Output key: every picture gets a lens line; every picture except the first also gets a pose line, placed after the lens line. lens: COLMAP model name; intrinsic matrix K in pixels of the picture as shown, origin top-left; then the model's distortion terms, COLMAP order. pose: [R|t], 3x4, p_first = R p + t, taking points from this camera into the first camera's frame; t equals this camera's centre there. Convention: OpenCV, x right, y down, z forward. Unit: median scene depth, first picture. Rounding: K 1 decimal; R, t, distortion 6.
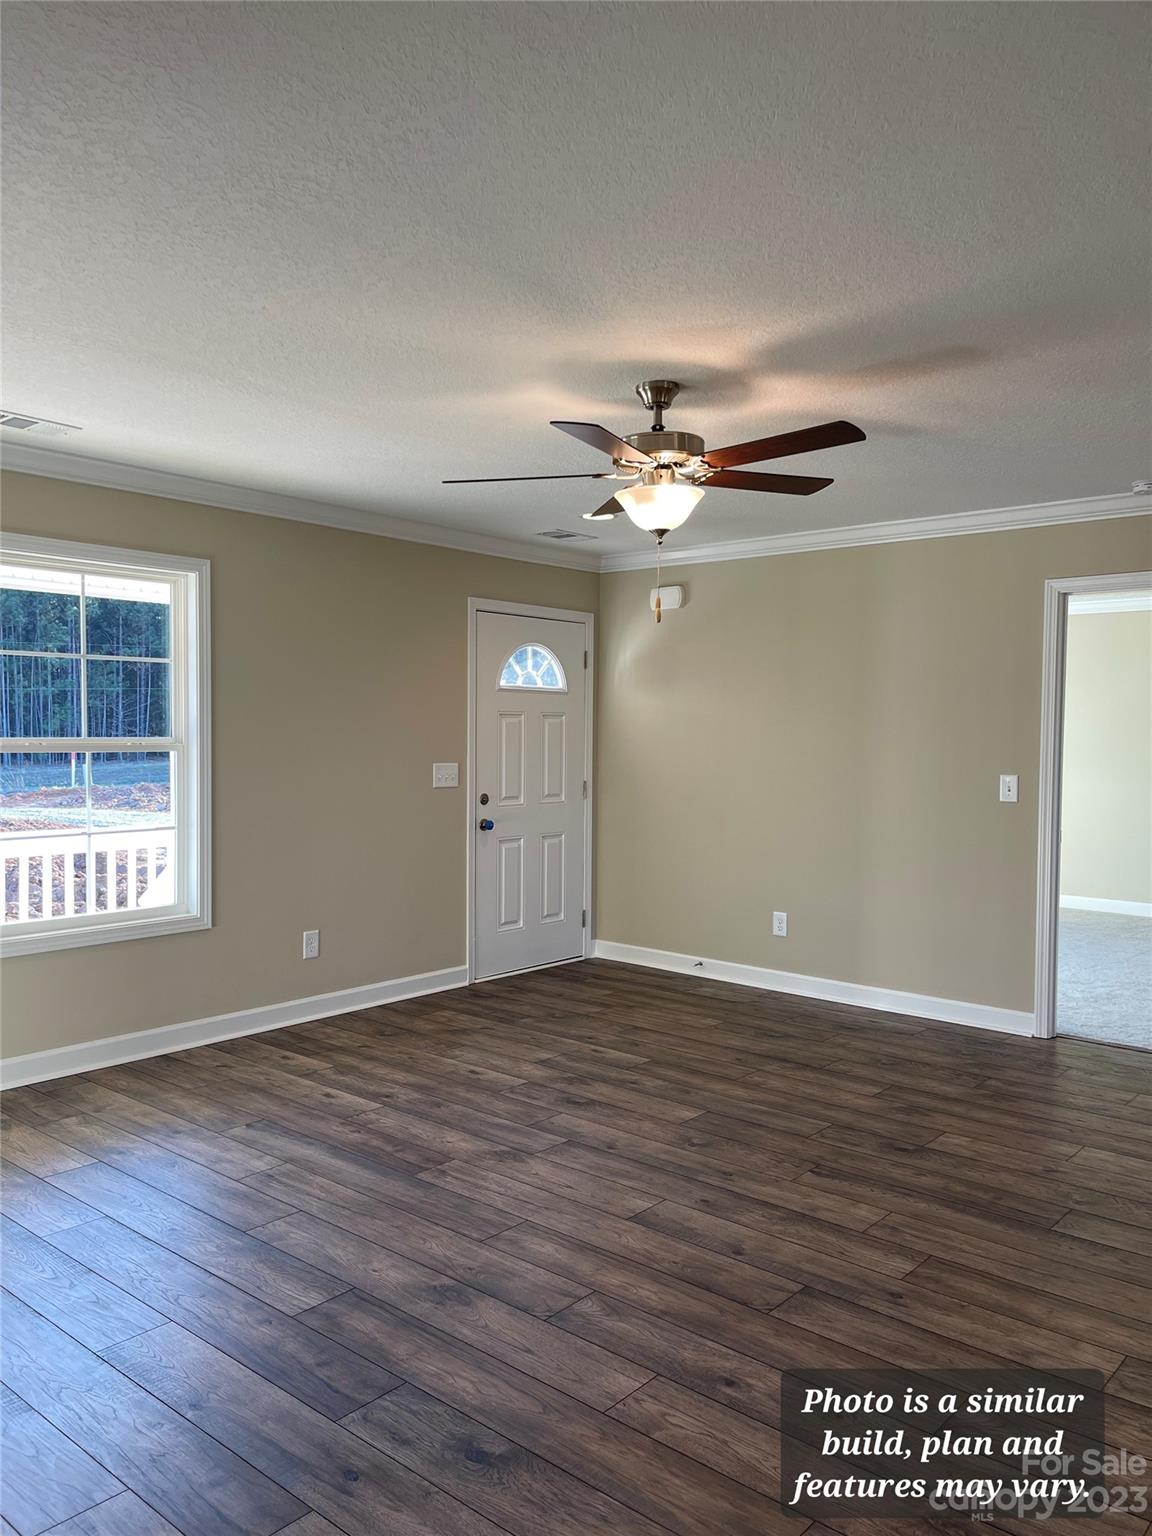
lens RADIAL K [[1158.1, 0, 568.6], [0, 1158.1, 764.3], [0, 0, 1]] dist [0.071670, -0.083654]
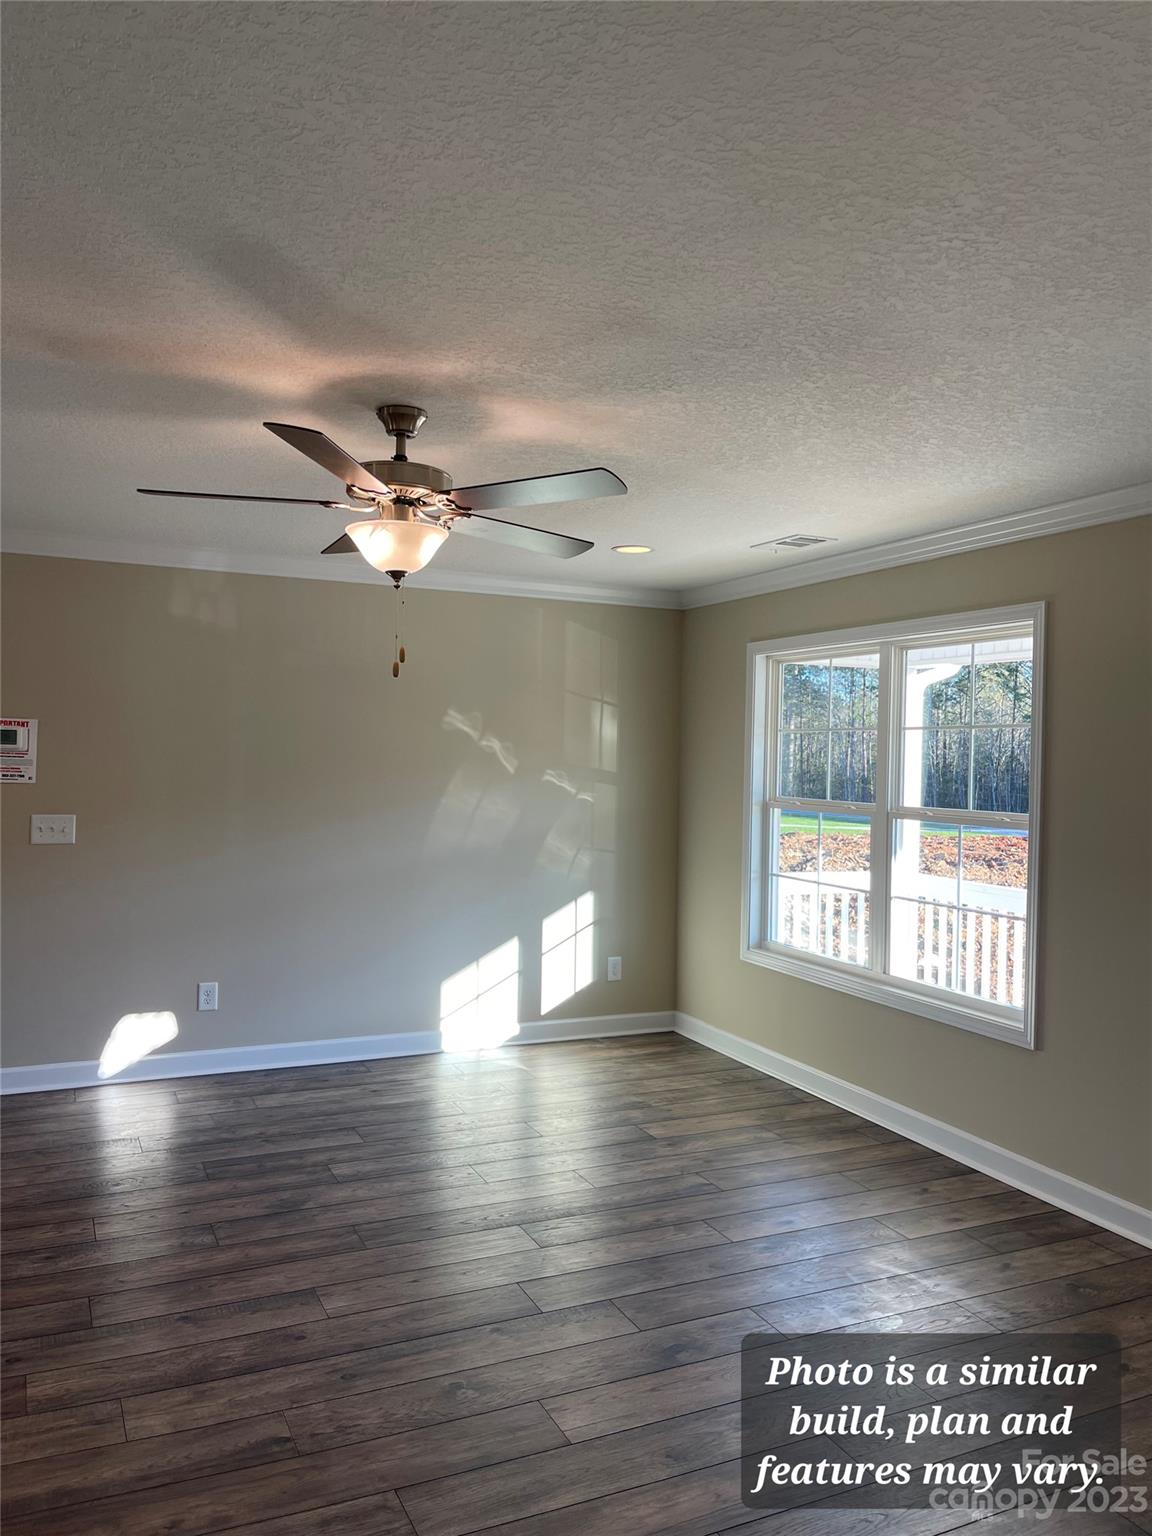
lens RADIAL K [[1158.1, 0, 581.2], [0, 1158.1, 751.7], [0, 0, 1]] dist [0.071670, -0.083654]
pose [[-0.407989, -0.022457, -0.912711, 0.835020], [-0.050769, 0.998709, -0.001878, -0.072357], [0.911574, 0.045571, -0.408602, 1.517318]]
